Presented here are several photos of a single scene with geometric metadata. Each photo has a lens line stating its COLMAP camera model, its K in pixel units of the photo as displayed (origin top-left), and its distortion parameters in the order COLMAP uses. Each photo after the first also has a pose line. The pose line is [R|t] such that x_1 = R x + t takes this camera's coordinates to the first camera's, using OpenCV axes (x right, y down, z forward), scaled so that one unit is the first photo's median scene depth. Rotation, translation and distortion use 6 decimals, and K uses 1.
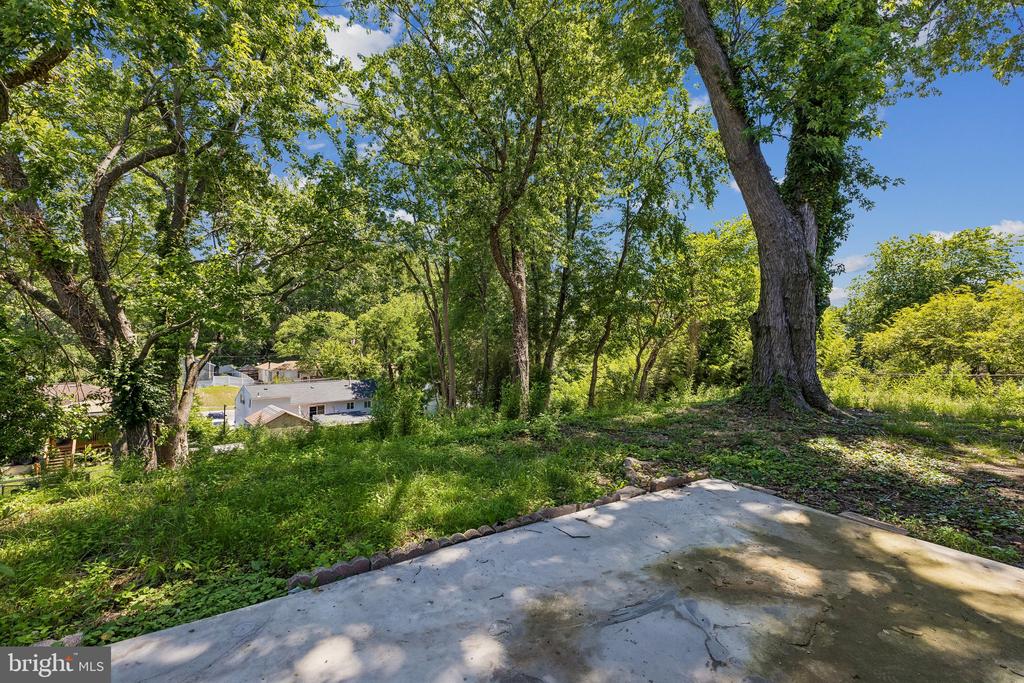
lens RADIAL K [[447.6, 0, 514.5], [0, 447.6, 338.2], [0, 0, 1]] dist [0.003277, -0.000127]
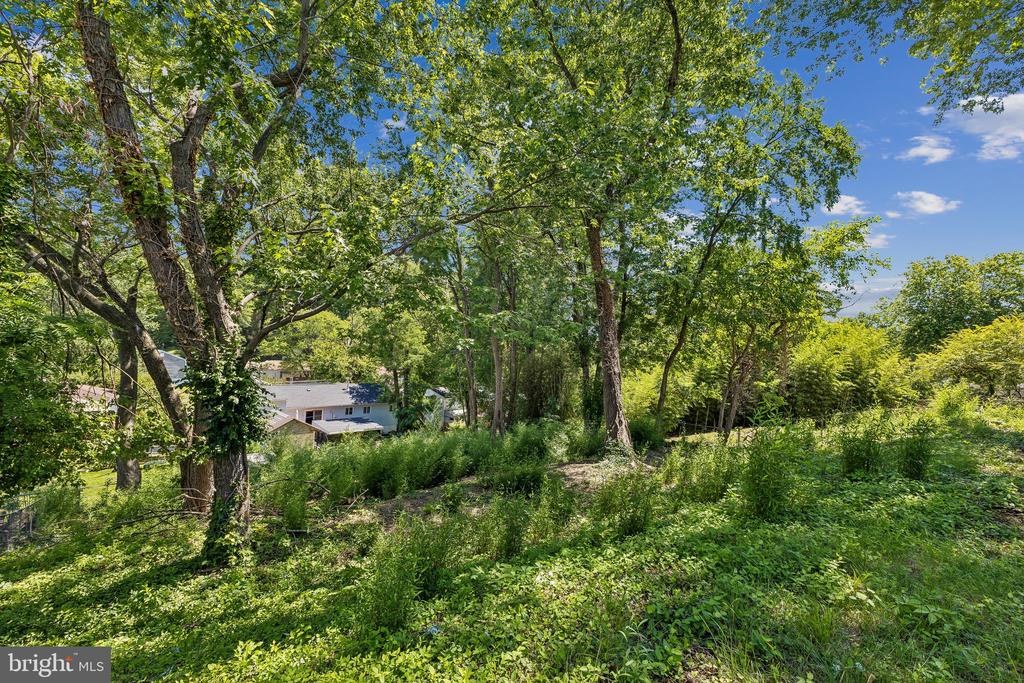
lens RADIAL K [[447.6, 0, 514.5], [0, 447.6, 338.2], [0, 0, 1]] dist [0.003277, -0.000127]
pose [[0.997573, 0.037797, 0.058478, -0.087561], [-0.036906, 0.999187, -0.016254, 0.001777], [-0.059045, 0.014056, 0.998156, 0.050904]]
